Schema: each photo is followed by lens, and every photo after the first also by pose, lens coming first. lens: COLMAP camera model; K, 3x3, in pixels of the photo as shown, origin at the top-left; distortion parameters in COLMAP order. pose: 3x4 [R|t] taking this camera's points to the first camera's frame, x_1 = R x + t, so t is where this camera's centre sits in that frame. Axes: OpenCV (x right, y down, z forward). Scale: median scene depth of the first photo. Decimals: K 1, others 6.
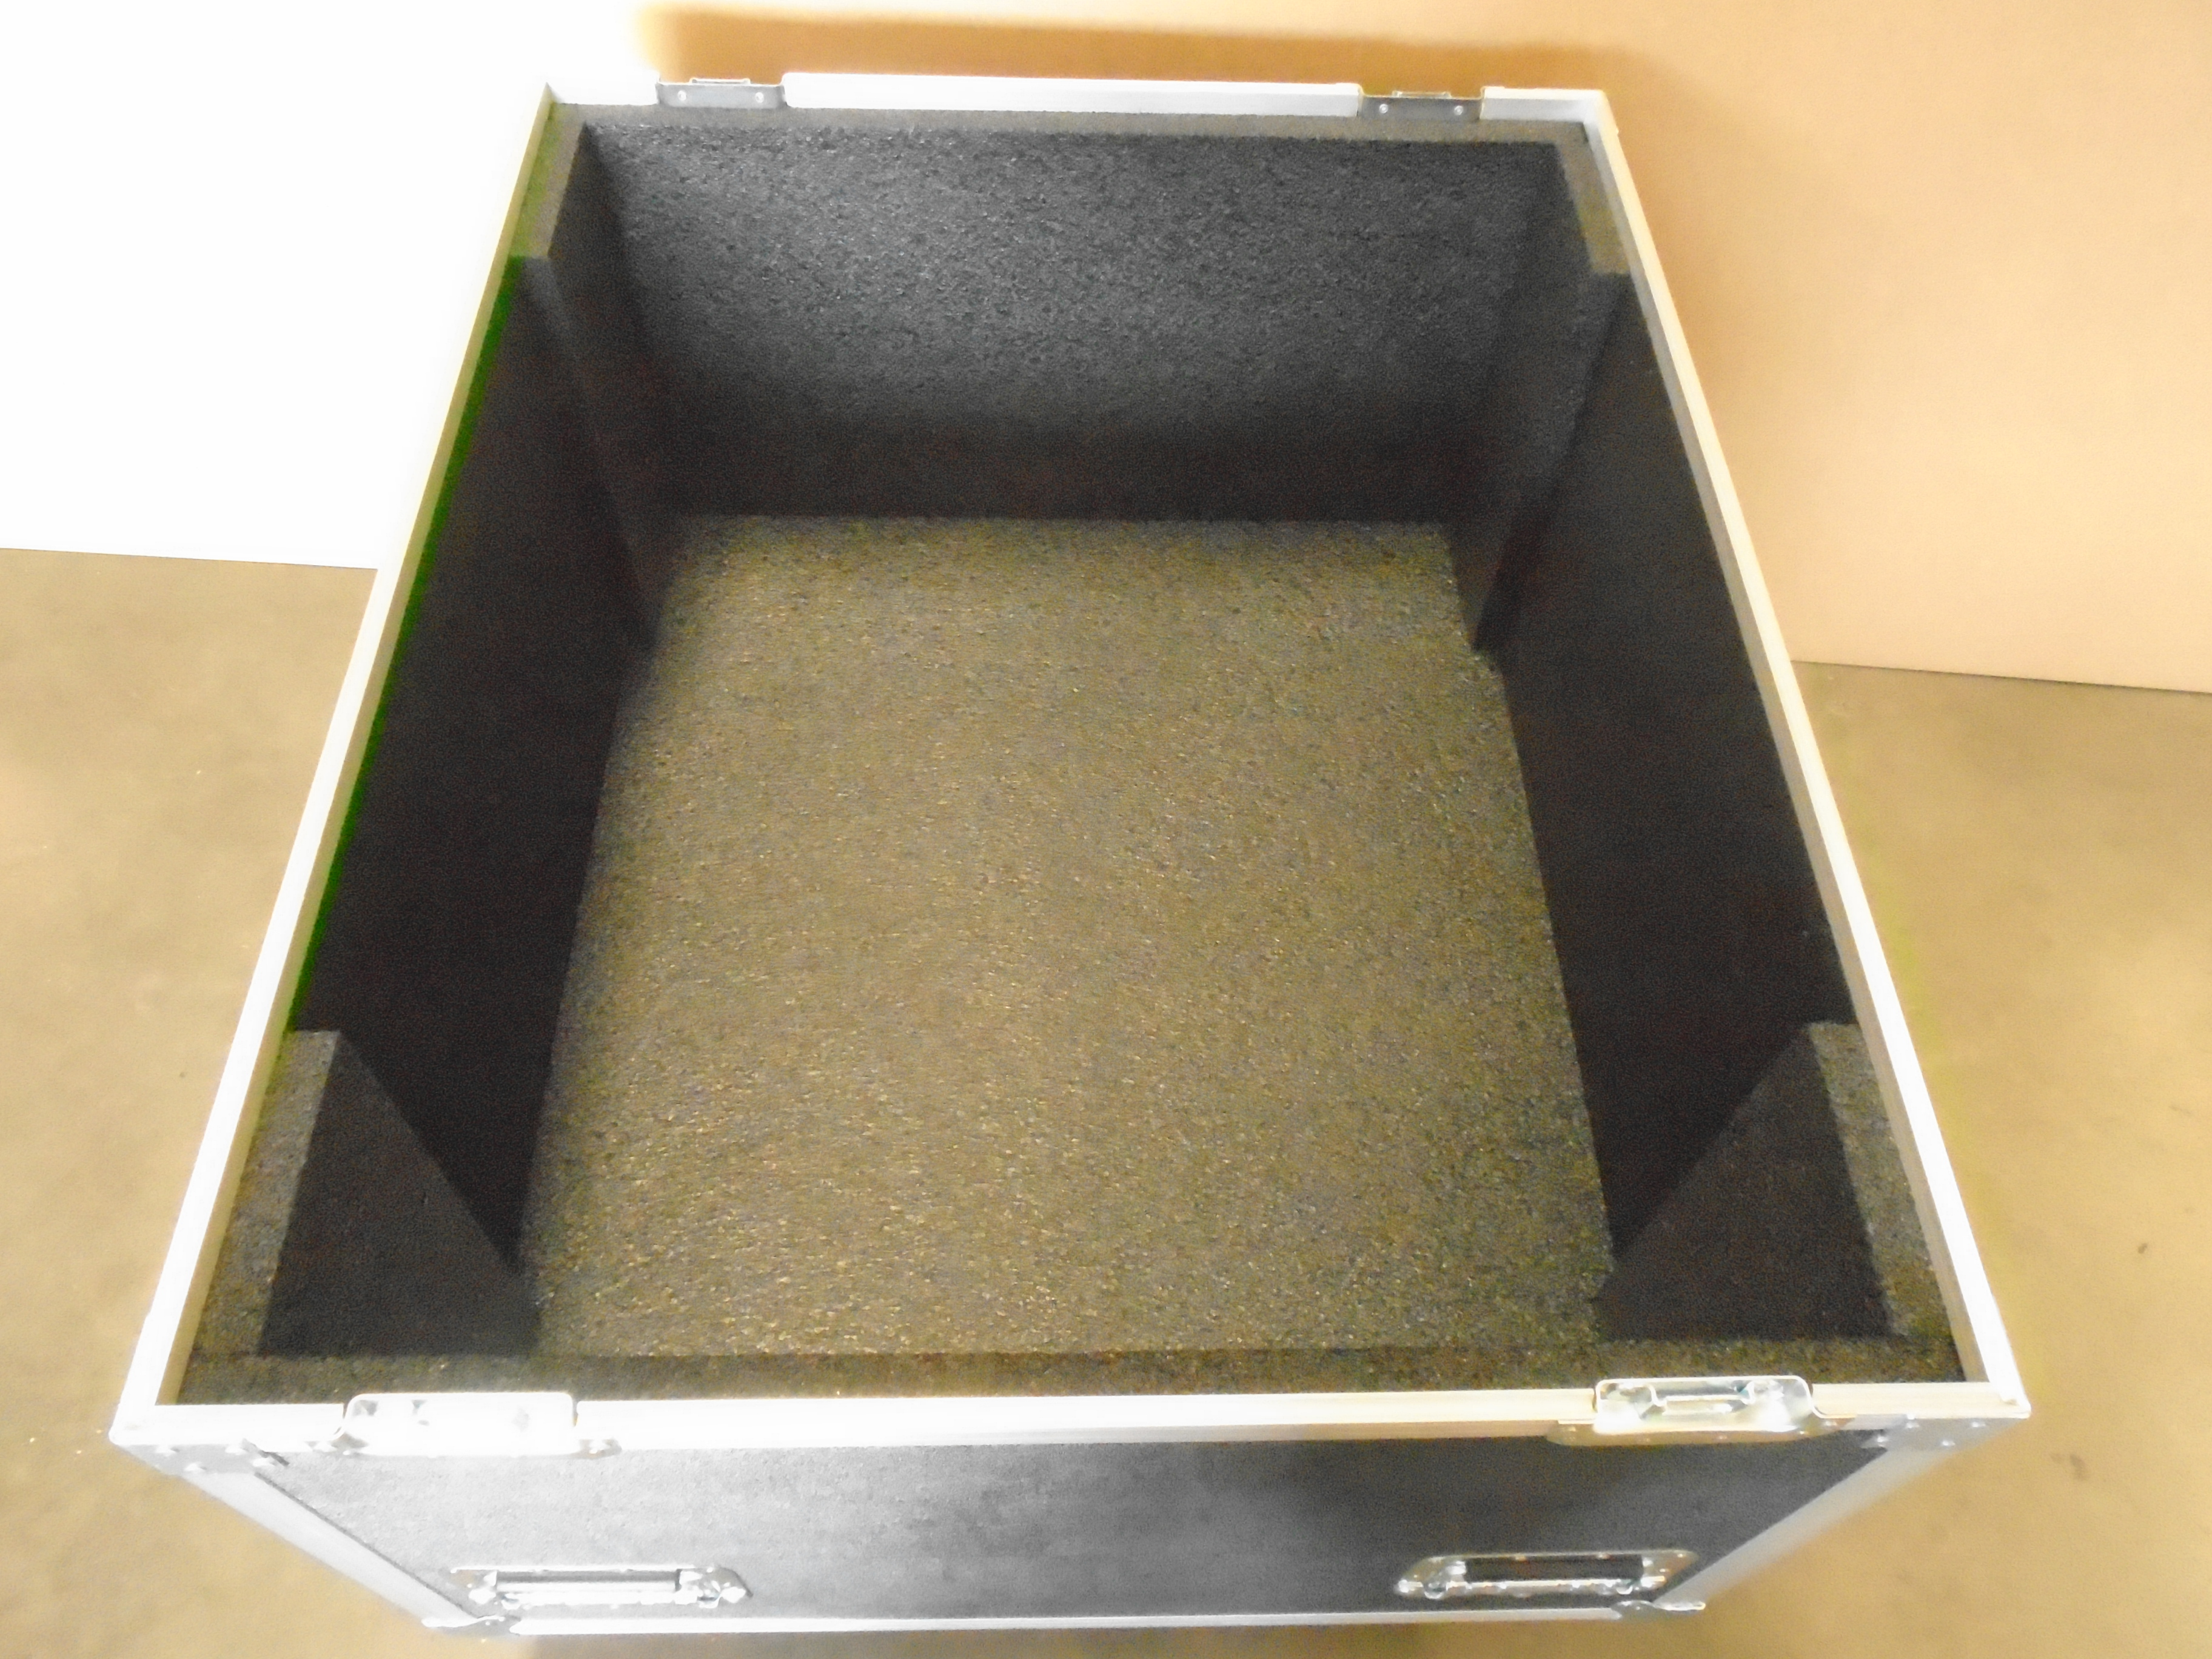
lens RADIAL K [[1692.0, 0, 1091.7], [0, 1692.0, 840.6], [0, 0, 1]] dist [-0.002699, -0.006238]
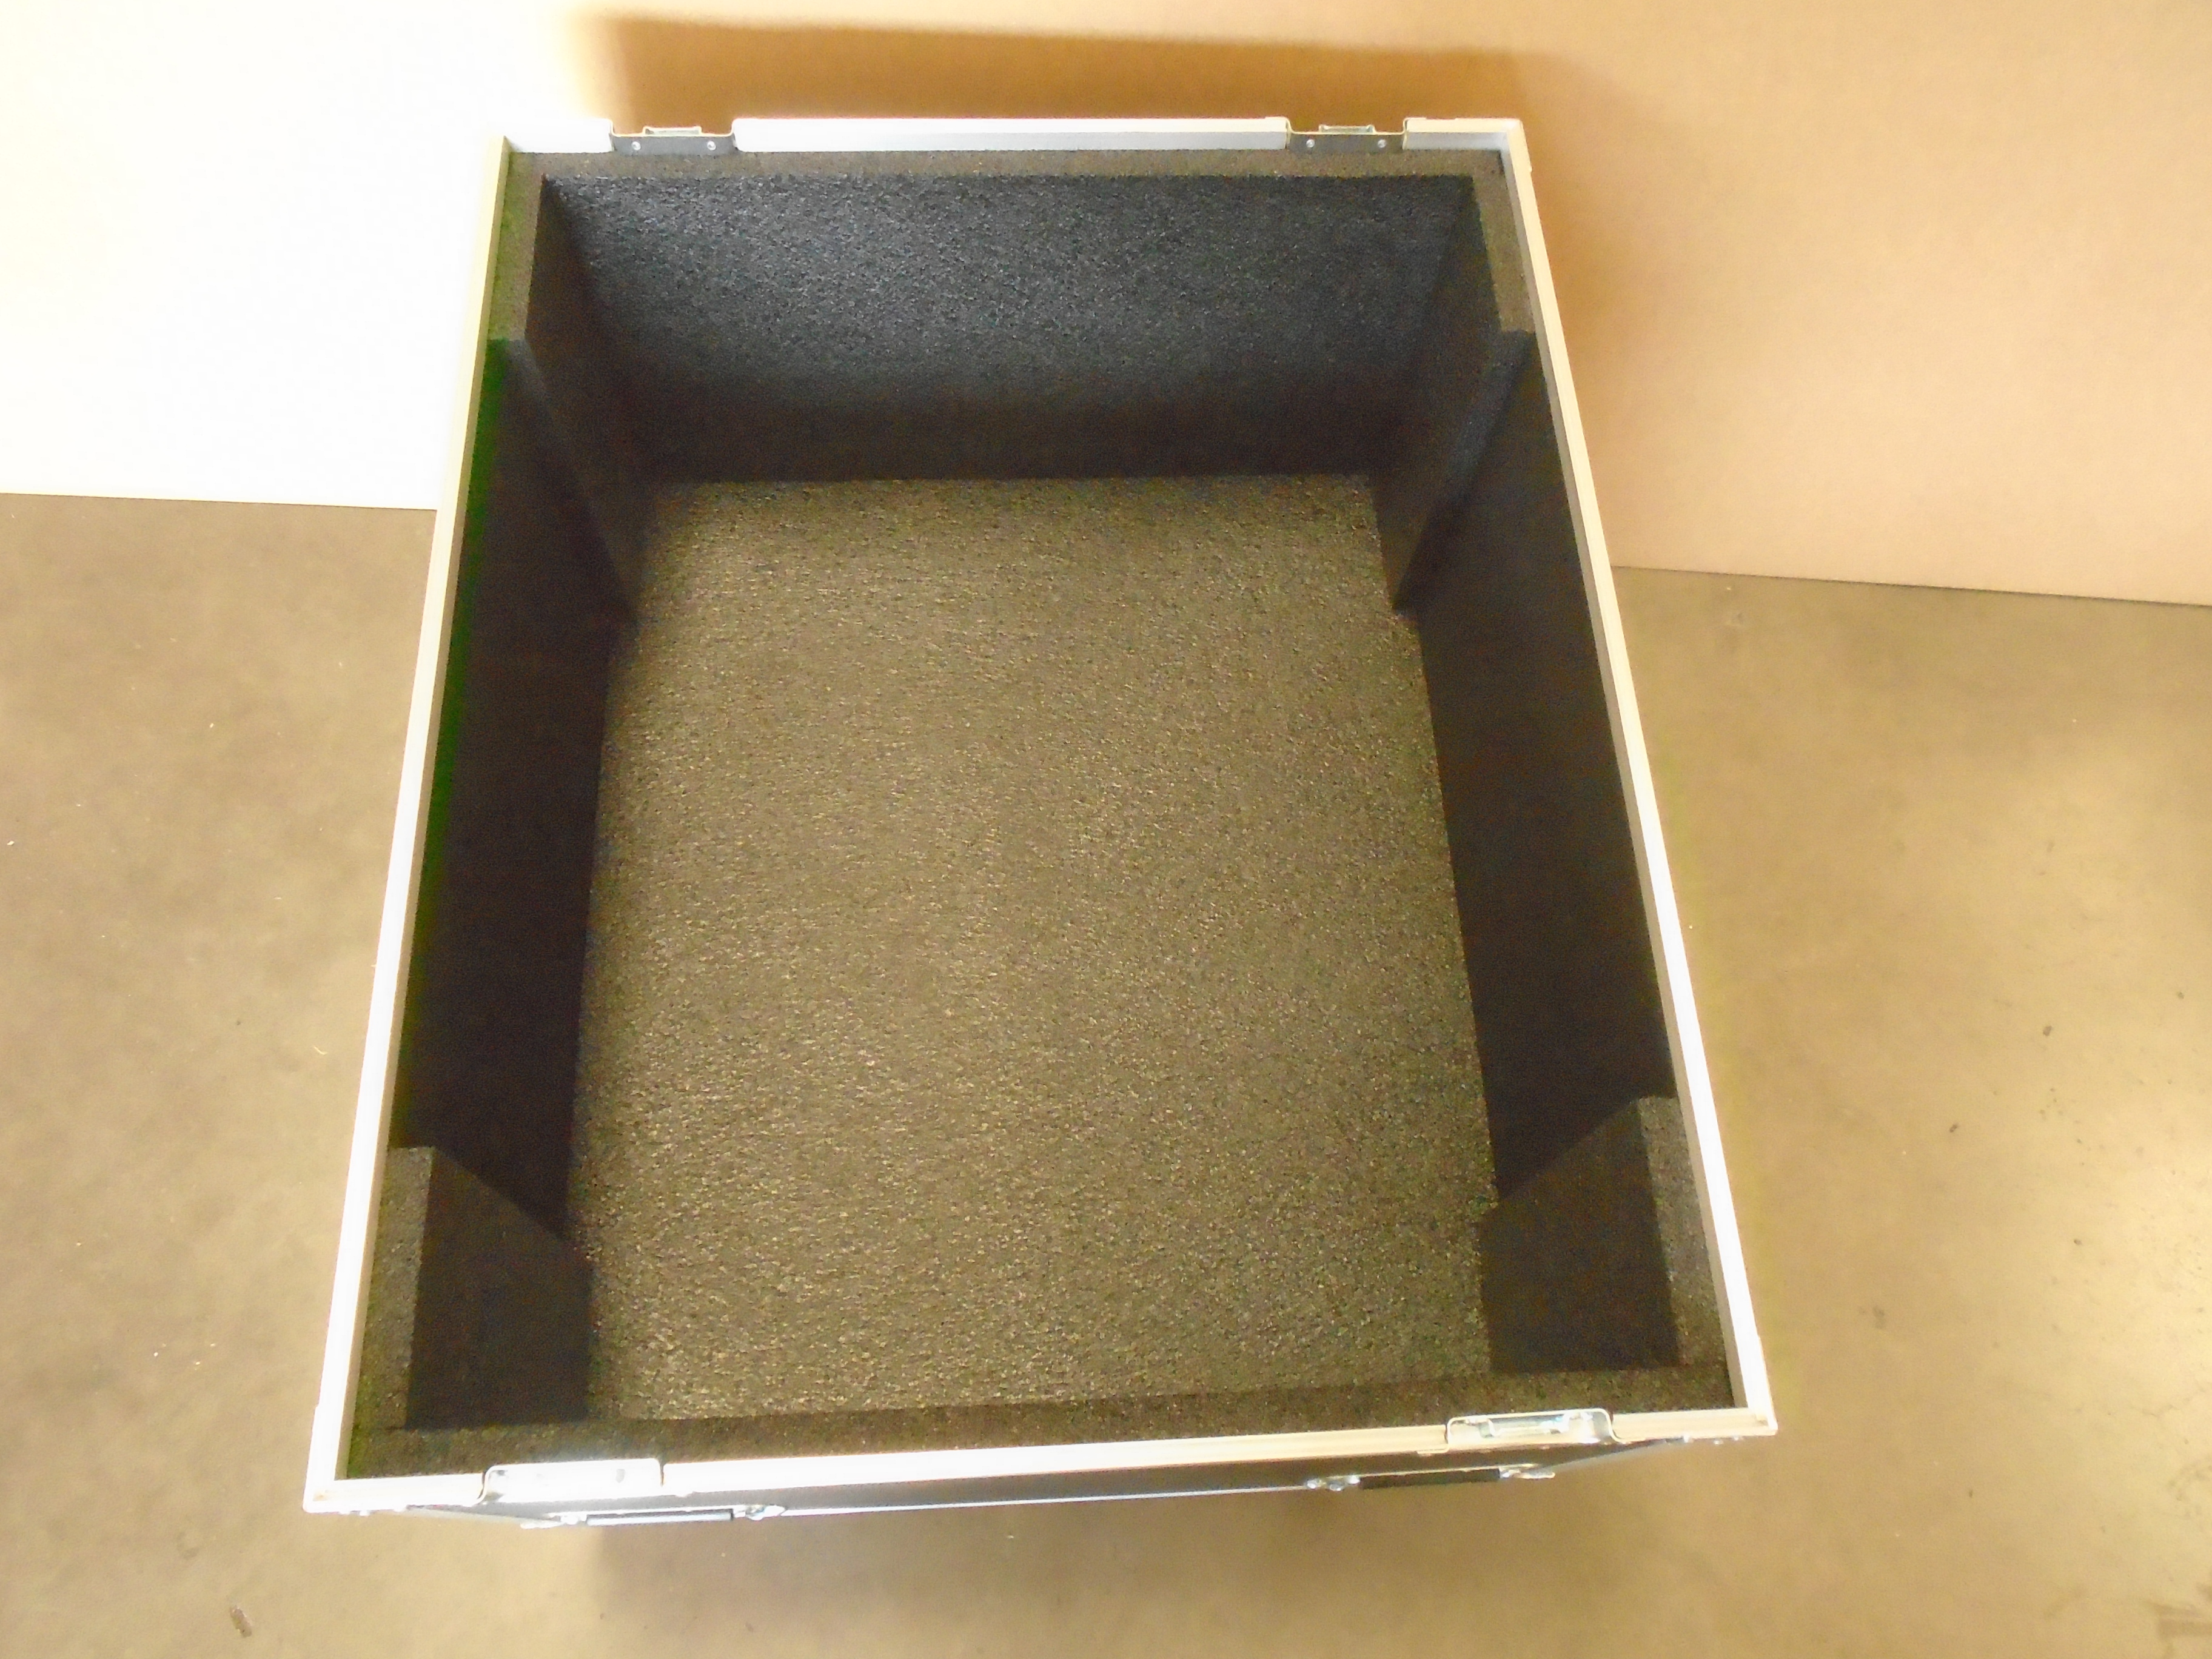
lens RADIAL K [[1692.0, 0, 1091.7], [0, 1692.0, 840.6], [0, 0, 1]] dist [-0.002699, -0.006238]
pose [[0.999416, -0.023076, 0.025197, 0.000970], [0.017870, 0.981590, 0.190164, -0.209828], [-0.029121, -0.189603, 0.981429, -0.104995]]
